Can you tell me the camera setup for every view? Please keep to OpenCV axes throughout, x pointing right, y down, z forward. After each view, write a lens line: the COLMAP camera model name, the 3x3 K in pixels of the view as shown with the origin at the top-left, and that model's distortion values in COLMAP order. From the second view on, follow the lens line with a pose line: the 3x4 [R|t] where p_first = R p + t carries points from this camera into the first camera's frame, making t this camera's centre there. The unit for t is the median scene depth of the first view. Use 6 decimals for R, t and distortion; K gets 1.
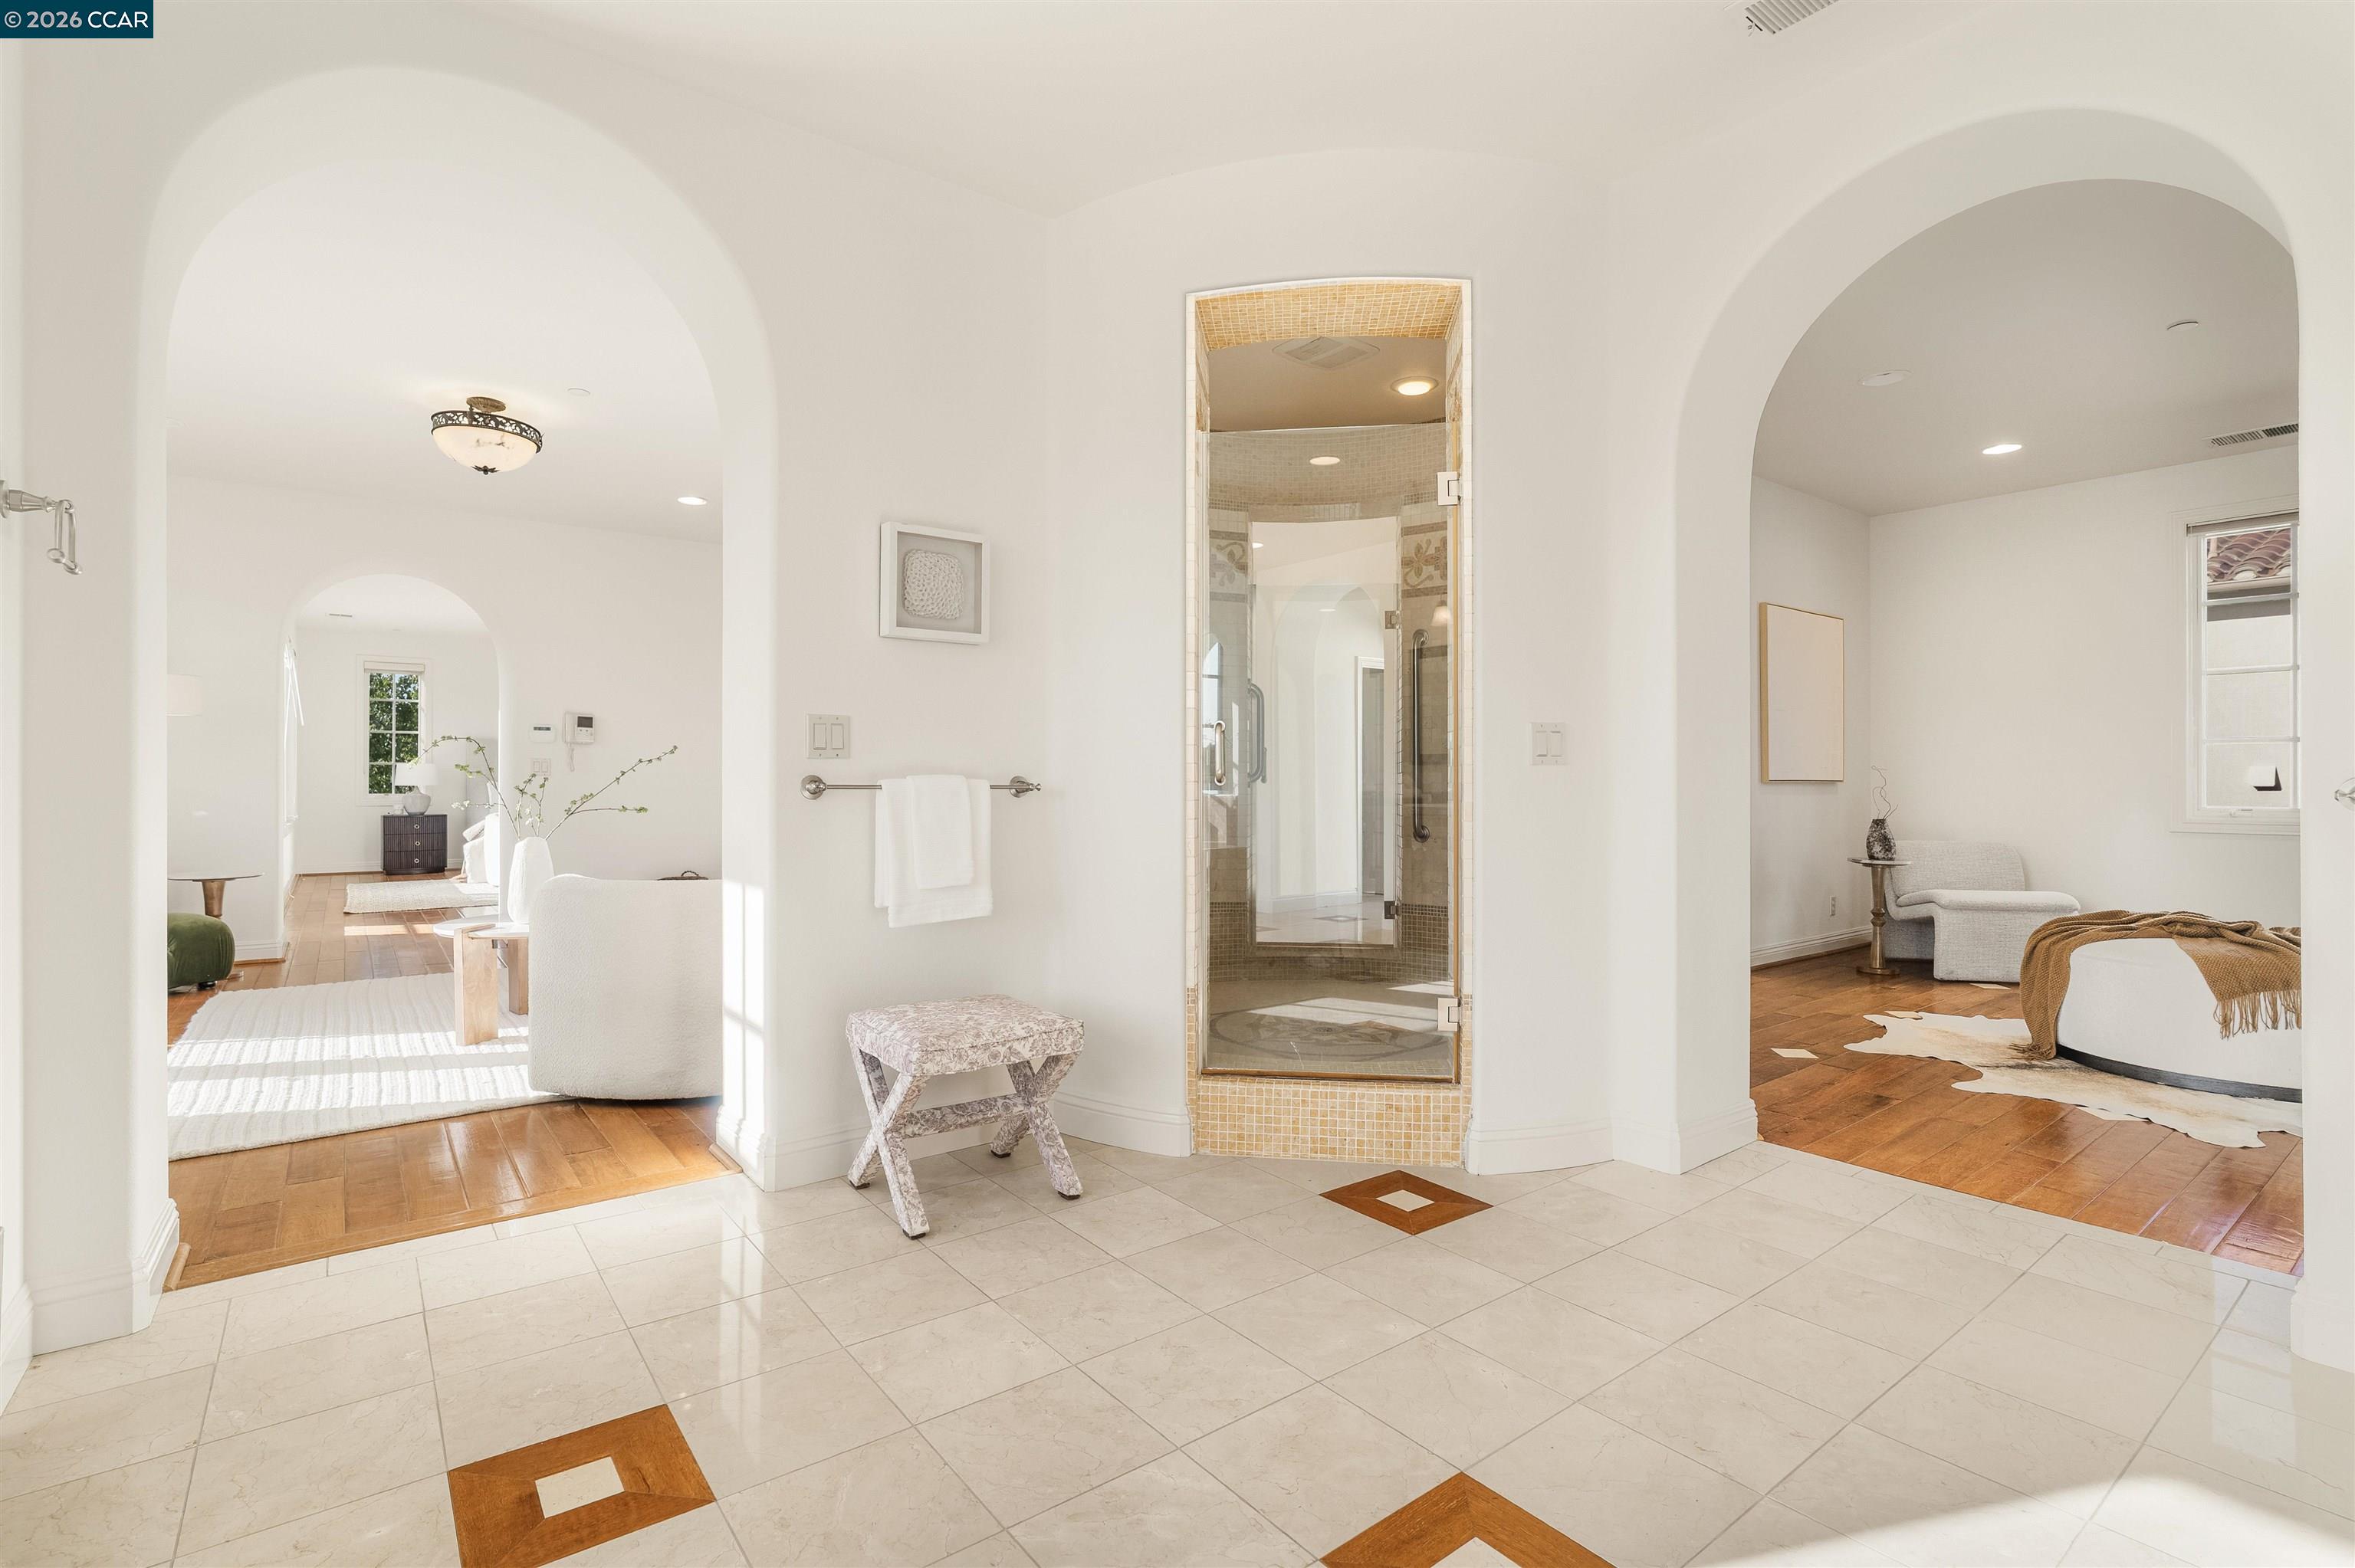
lens RADIAL K [[1079.4, 0, 1186.1], [0, 1079.4, 783.2], [0, 0, 1]] dist [0.002619, 0.000093]
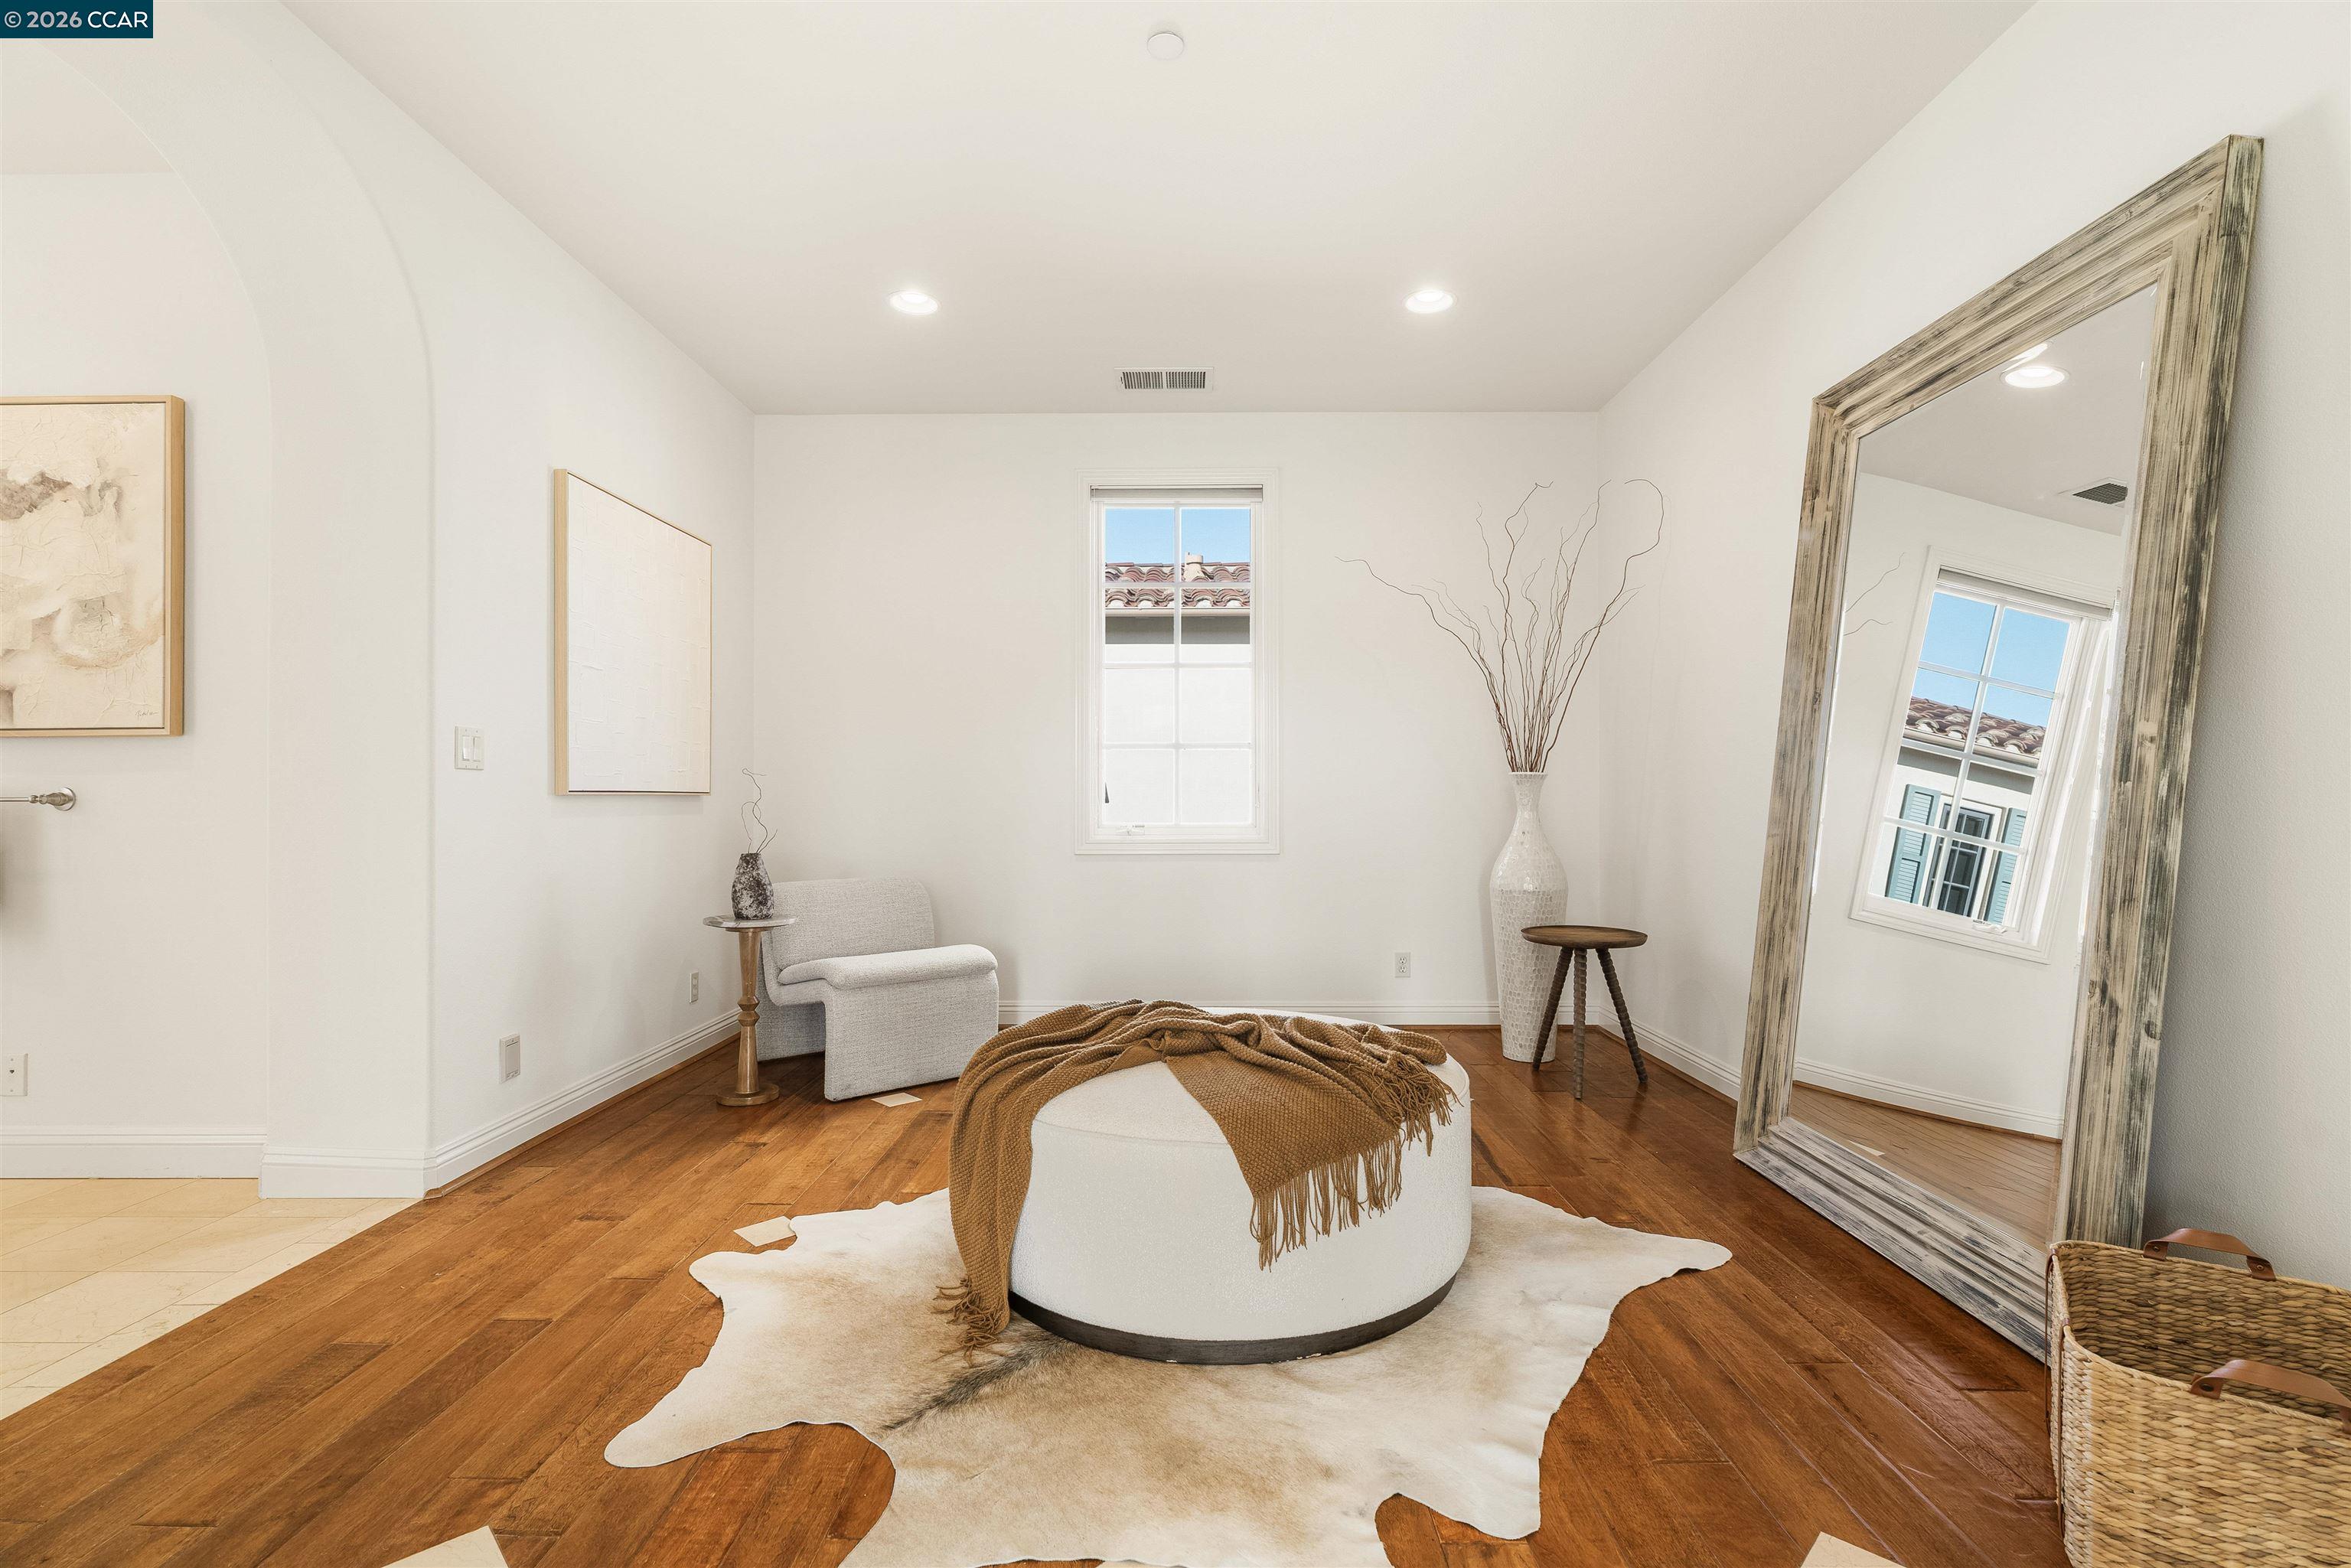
lens RADIAL K [[1077.7, 0, 1182.4], [0, 1077.7, 790.4], [0, 0, 1]] dist [0.002619, 0.000093]
pose [[0.616395, 0.005506, 0.787418, 0.313873], [-0.000607, 0.999979, -0.006516, 0.000675], [-0.787437, 0.003538, 0.616385, 0.432072]]
